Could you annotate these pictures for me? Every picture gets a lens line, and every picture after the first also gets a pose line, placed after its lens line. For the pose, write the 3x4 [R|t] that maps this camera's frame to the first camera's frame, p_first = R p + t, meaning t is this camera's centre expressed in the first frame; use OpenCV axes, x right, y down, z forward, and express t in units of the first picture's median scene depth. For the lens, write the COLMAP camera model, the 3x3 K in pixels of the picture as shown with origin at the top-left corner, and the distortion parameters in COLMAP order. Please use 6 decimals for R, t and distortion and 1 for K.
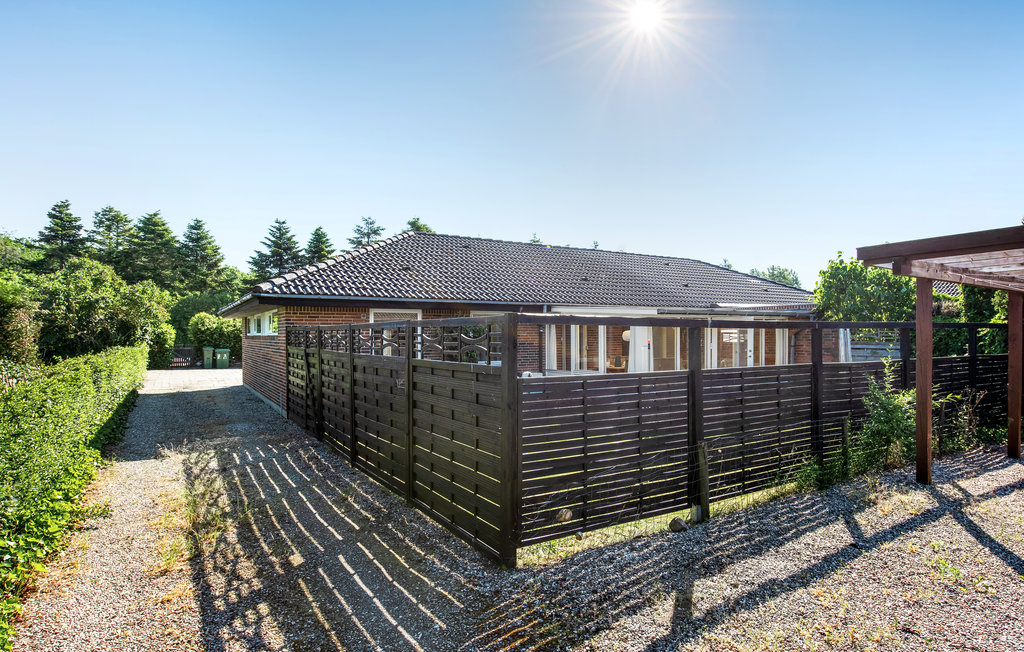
lens RADIAL K [[557.4, 0, 512.6], [0, 557.4, 342.9], [0, 0, 1]] dist [0.000797, -0.000031]
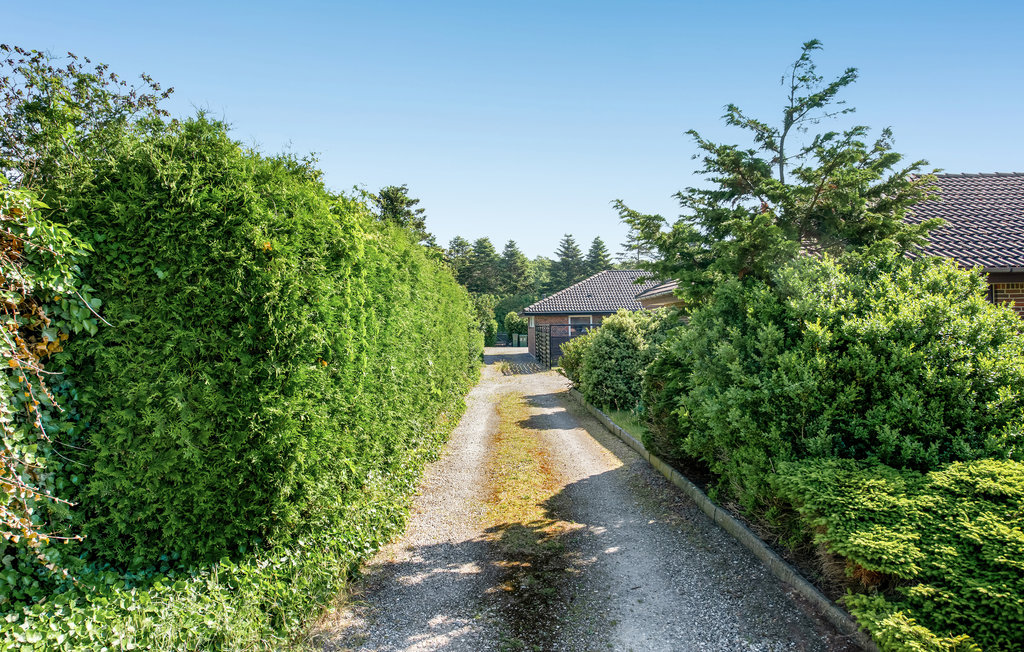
lens RADIAL K [[701.6, 0, 512.0], [0, 701.6, 326.0], [0, 0, 1]] dist [-0.001089, 0.000235]
pose [[0.866058, -0.007877, -0.499881, 0.292698], [0.004417, 0.999957, -0.008104, 0.001433], [0.499923, 0.004811, 0.866056, -0.484292]]
